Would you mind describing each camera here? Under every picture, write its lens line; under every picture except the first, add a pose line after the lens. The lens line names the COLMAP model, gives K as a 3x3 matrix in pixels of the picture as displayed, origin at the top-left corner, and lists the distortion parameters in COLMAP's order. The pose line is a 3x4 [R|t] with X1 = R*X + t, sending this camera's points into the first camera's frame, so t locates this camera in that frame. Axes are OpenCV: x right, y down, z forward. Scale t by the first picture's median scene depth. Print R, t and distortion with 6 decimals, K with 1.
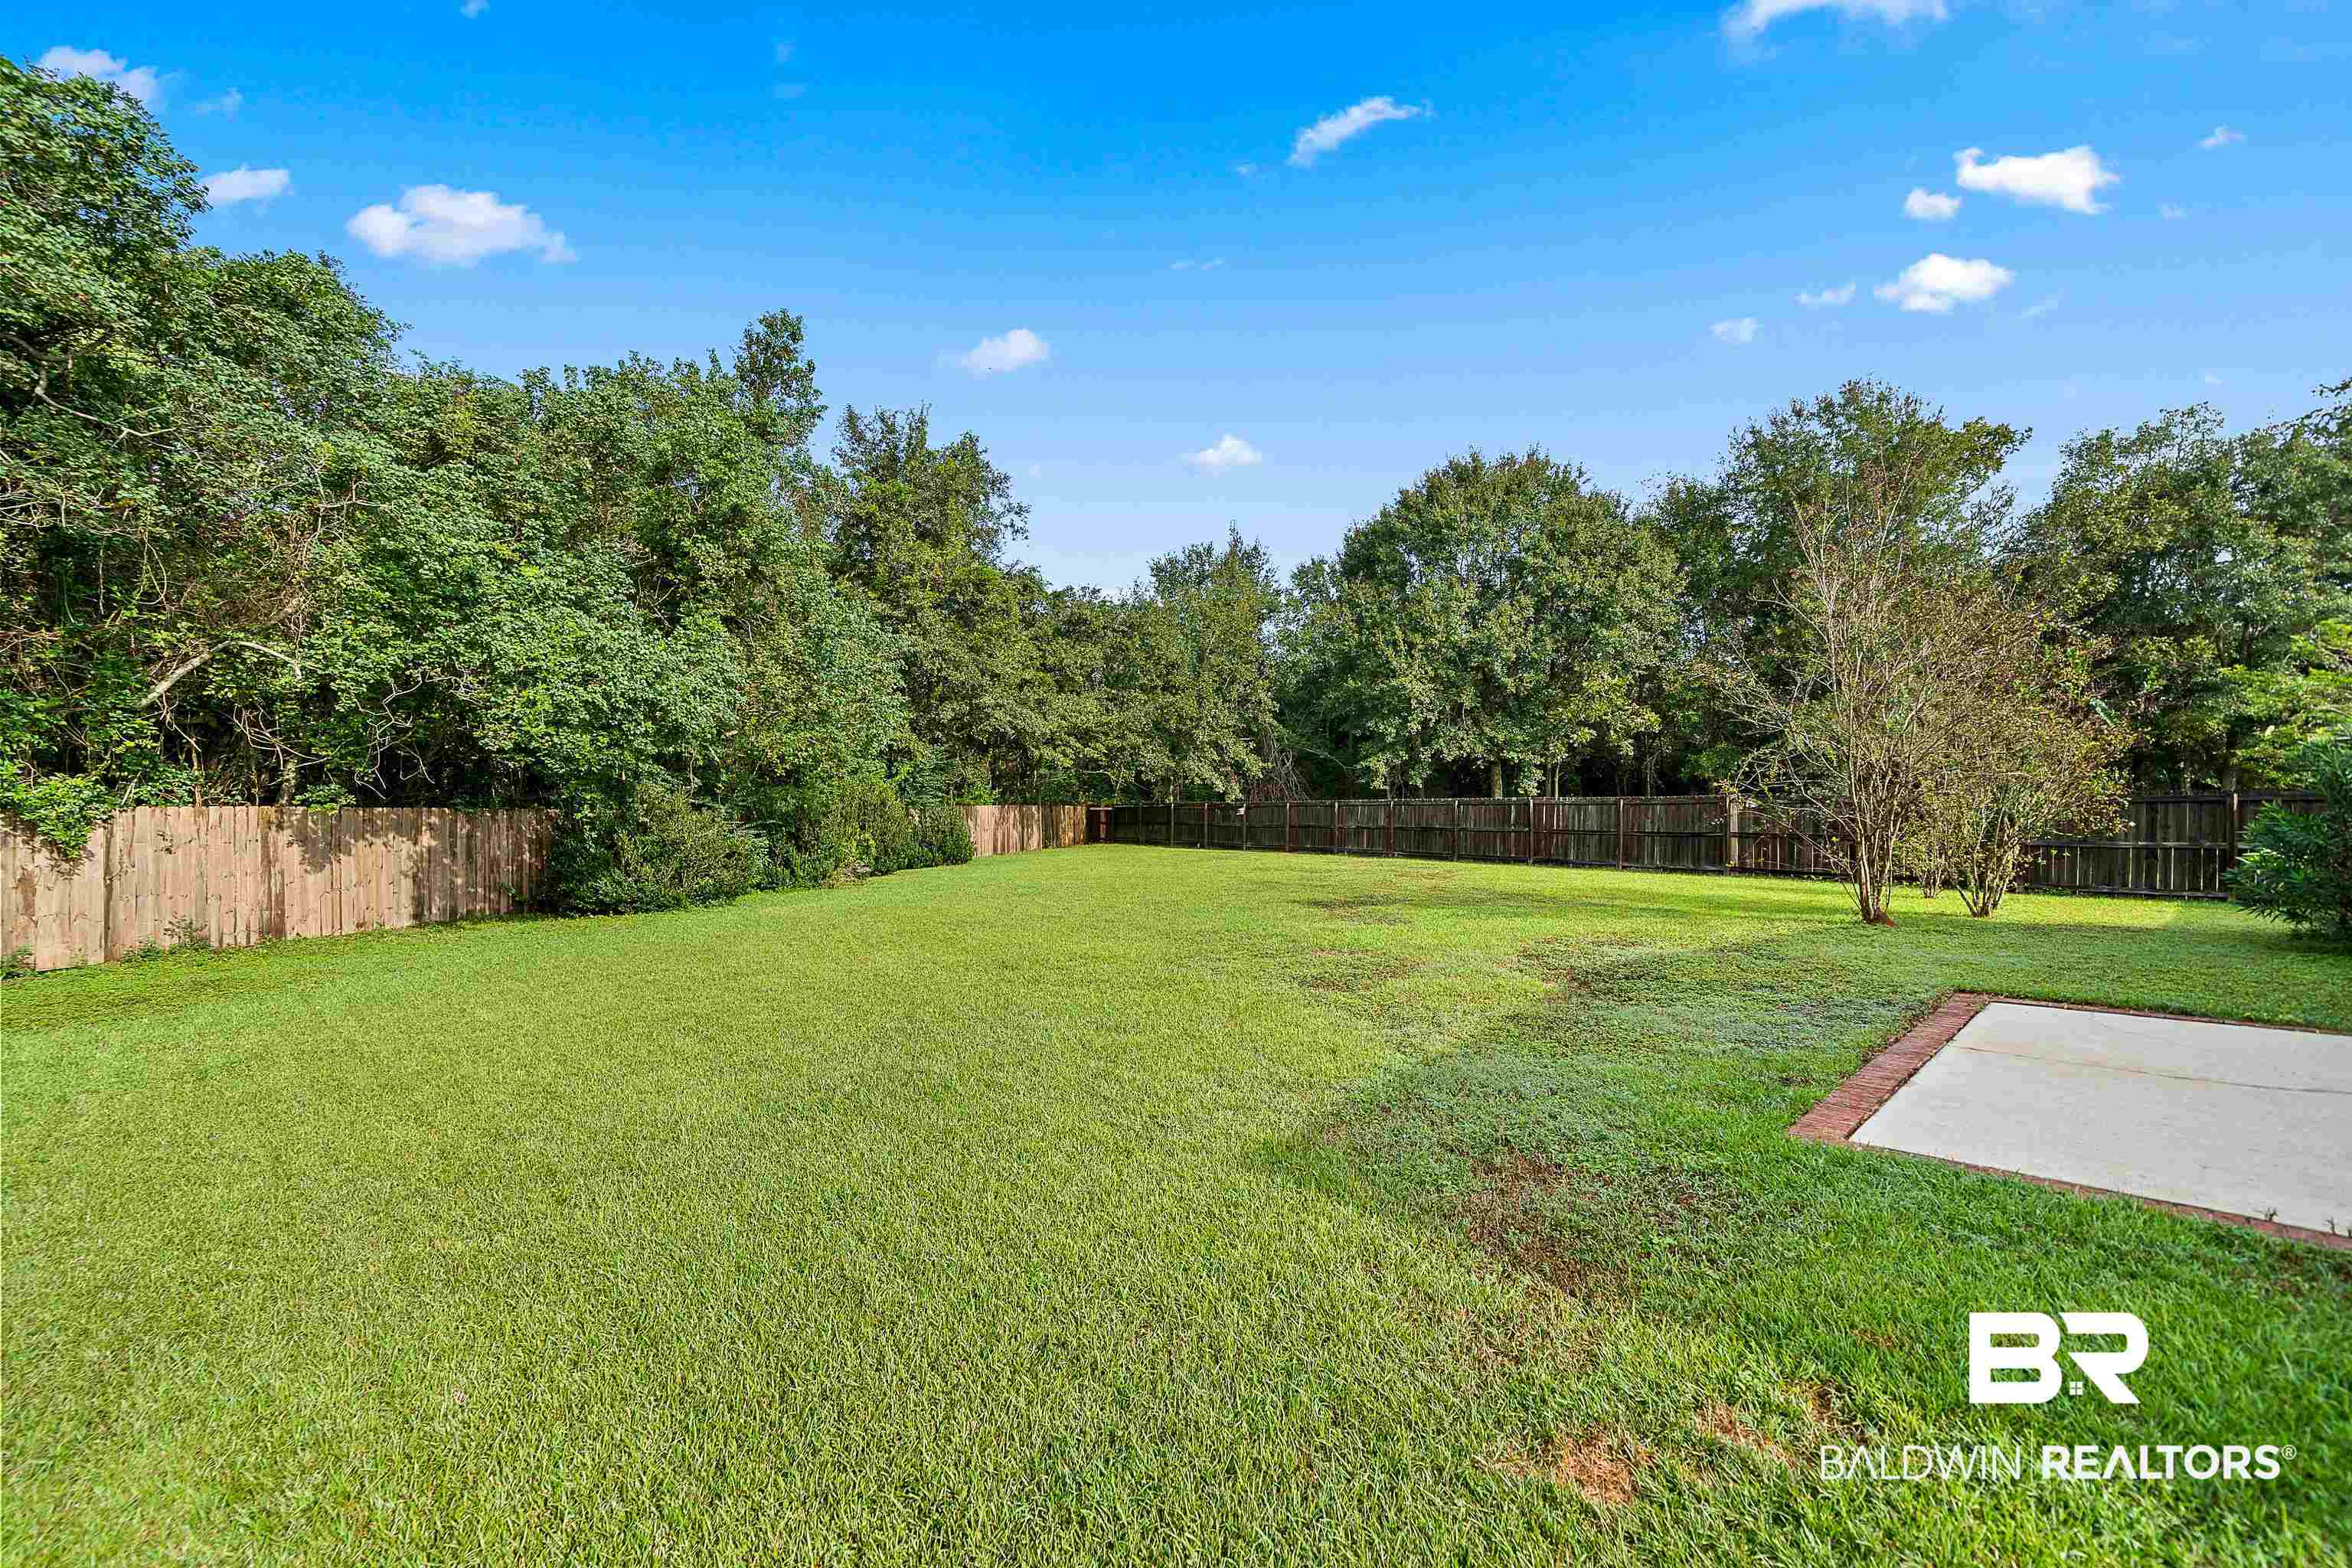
lens RADIAL K [[959.5, 0, 1170.1], [0, 959.5, 810.0], [0, 0, 1]] dist [-0.002115, -0.000394]
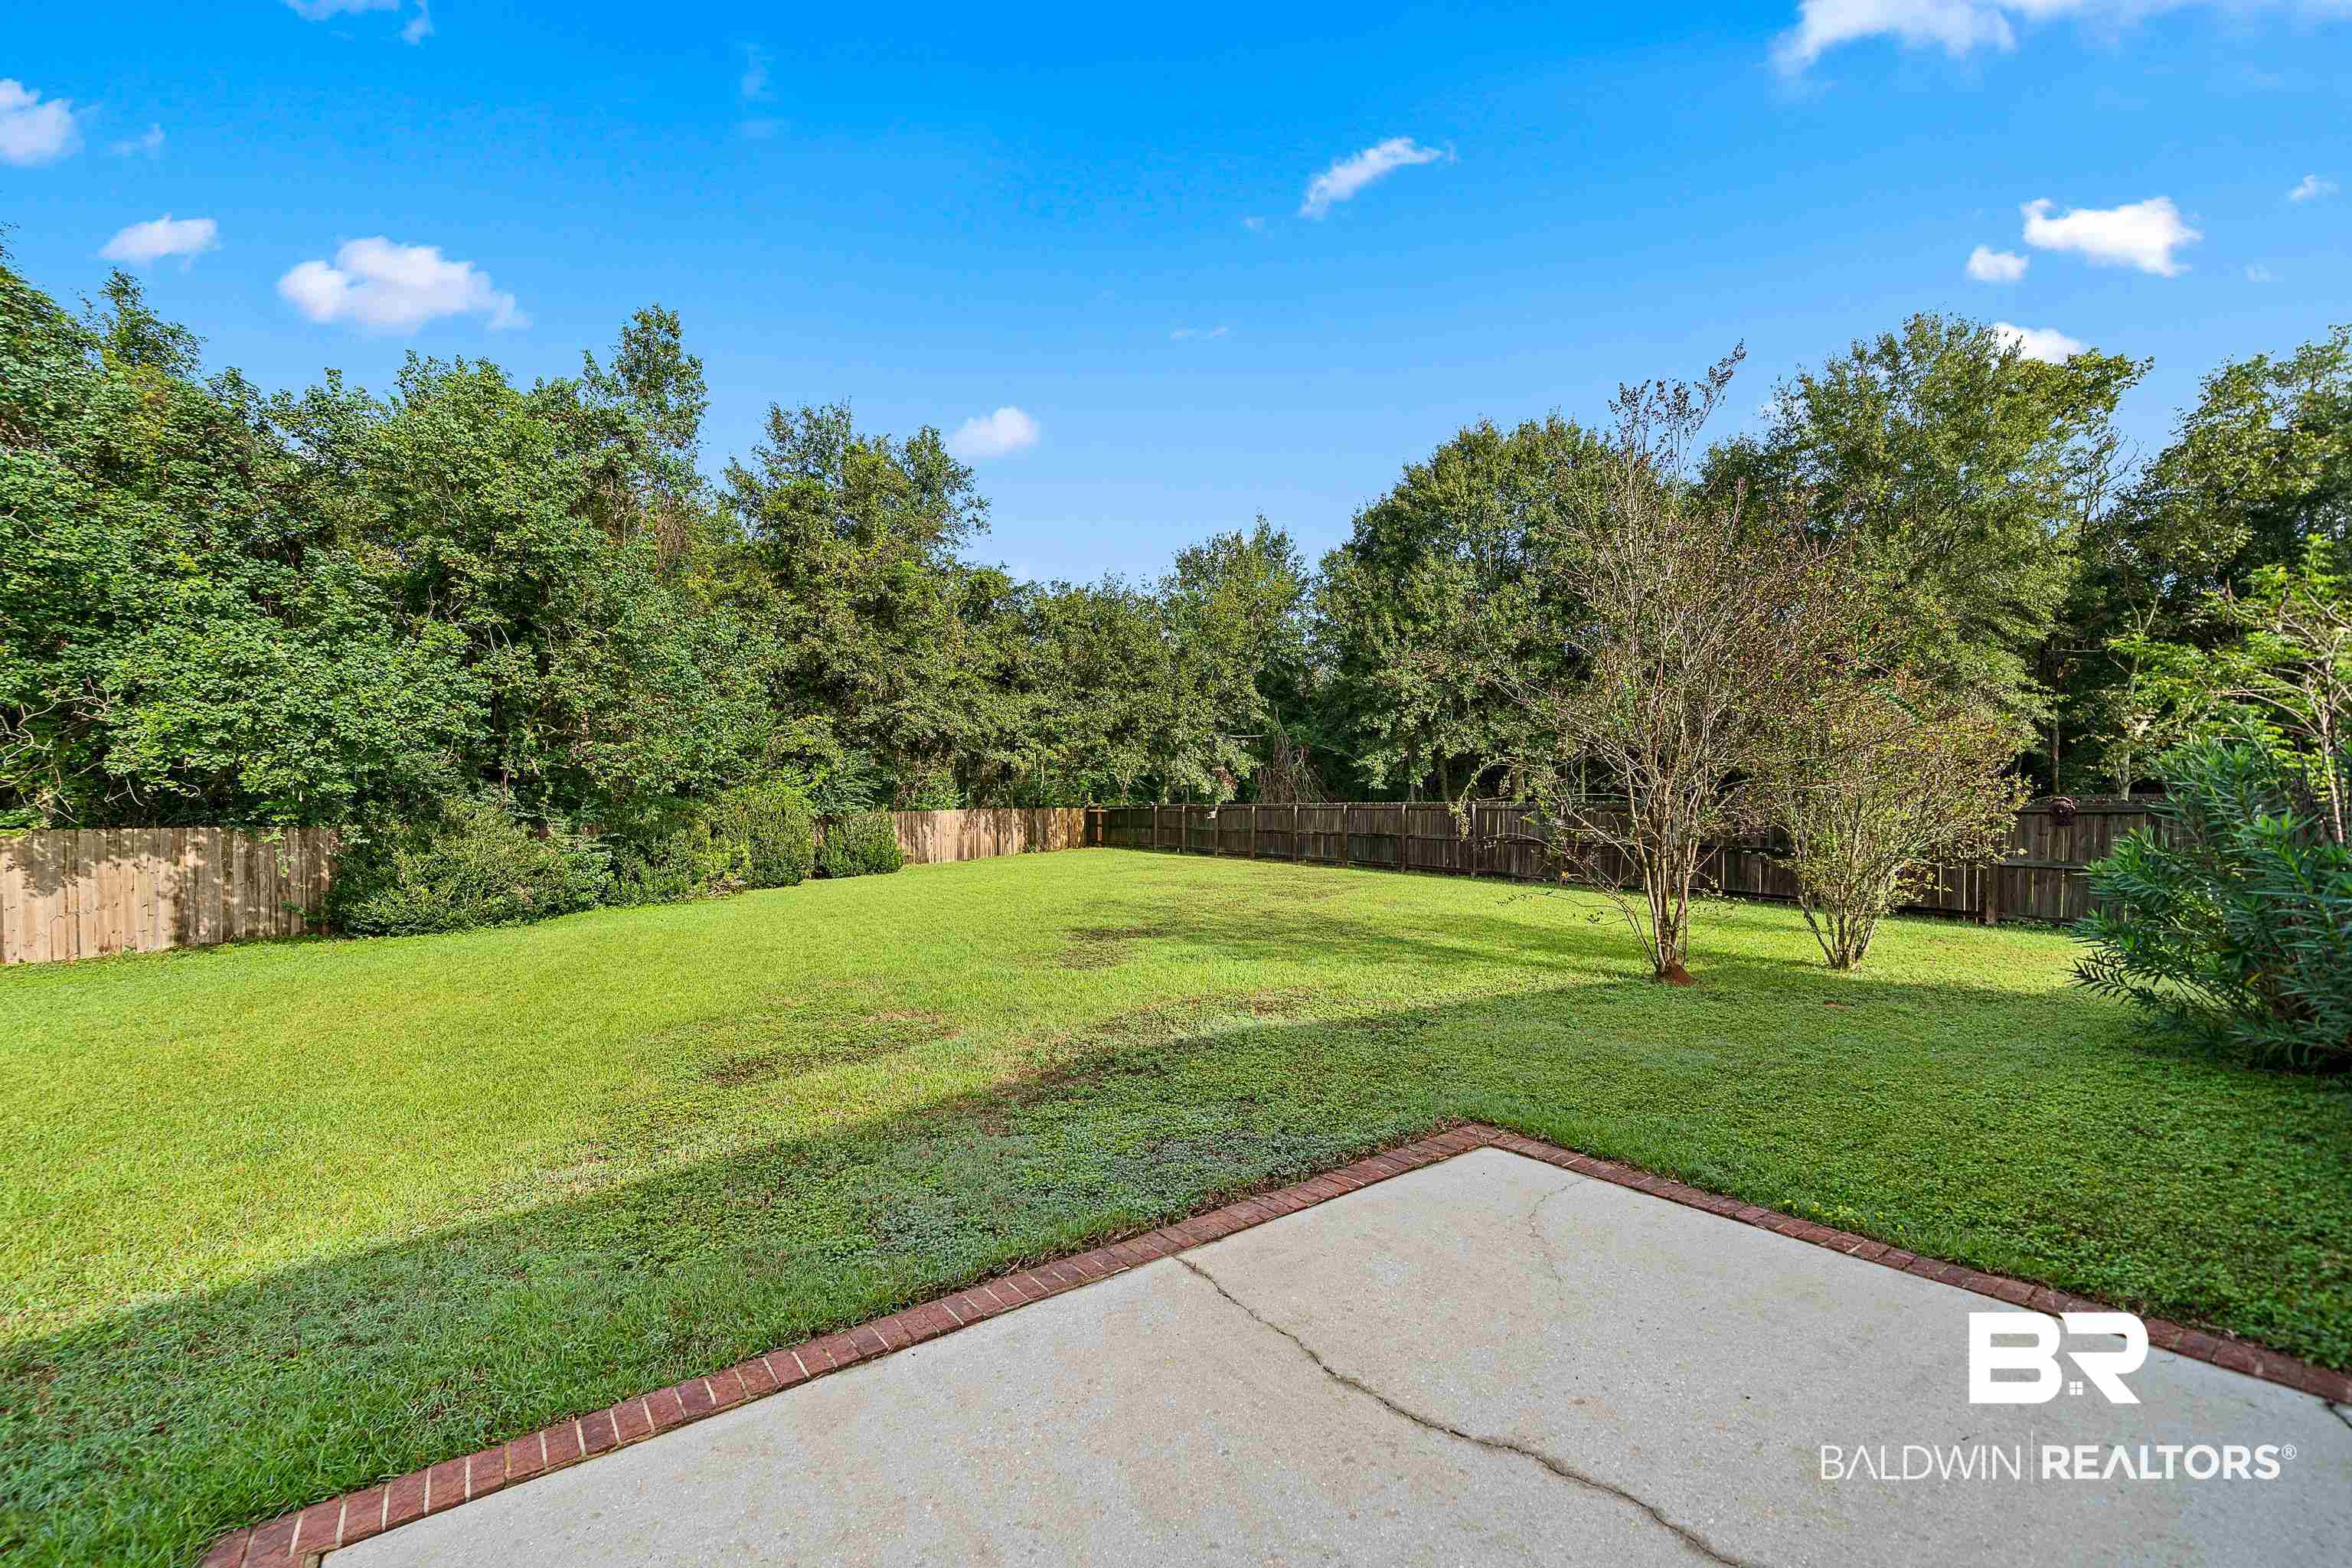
lens RADIAL K [[959.5, 0, 1170.1], [0, 959.5, 810.0], [0, 0, 1]] dist [-0.002115, -0.000394]
pose [[0.993169, -0.004502, -0.116601, 0.137214], [0.005174, 0.999972, 0.005460, -0.008367], [0.116573, -0.006026, 0.993164, 0.058799]]
